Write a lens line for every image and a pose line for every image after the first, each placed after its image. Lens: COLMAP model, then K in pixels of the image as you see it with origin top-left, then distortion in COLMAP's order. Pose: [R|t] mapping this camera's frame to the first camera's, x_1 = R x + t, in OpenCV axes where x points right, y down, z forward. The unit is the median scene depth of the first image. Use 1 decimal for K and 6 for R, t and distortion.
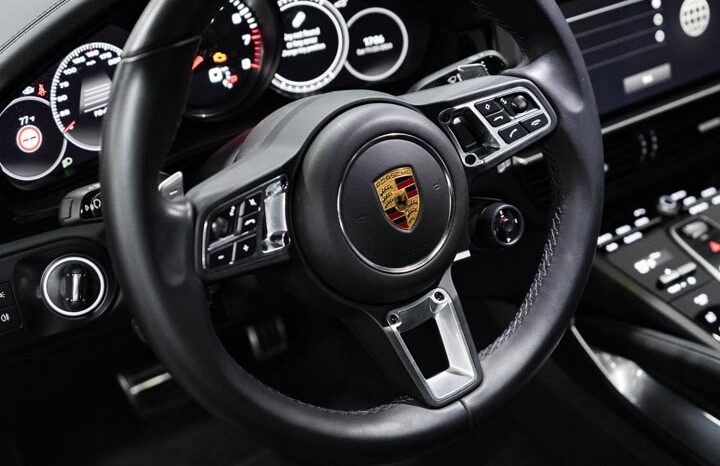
lens RADIAL K [[1025.8, 0, 360.0], [0, 1025.8, 233.0], [0, 0, 1]] dist [0.020955, -0.072022]
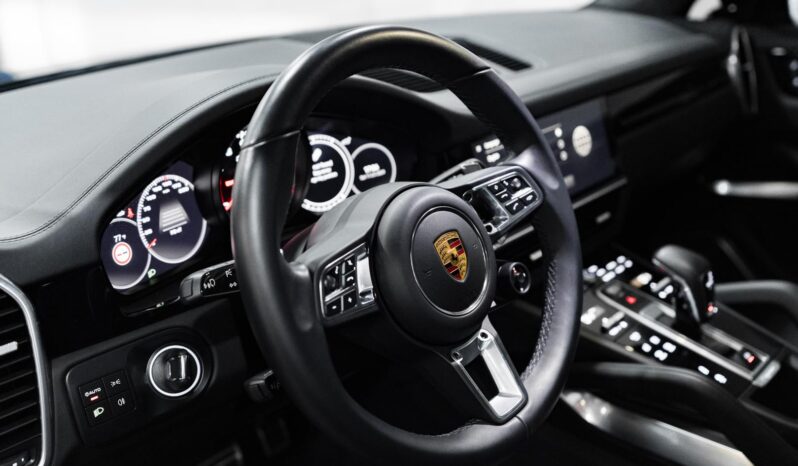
lens RADIAL K [[756.3, 0, 399.0], [0, 756.3, 233.0], [0, 0, 1]] dist [0.012350, 0.006033]
pose [[0.975858, -0.095887, 0.196234, -0.179495], [0.131907, 0.974853, -0.179617, 0.085171], [-0.174077, 0.201165, 0.963966, 0.093823]]
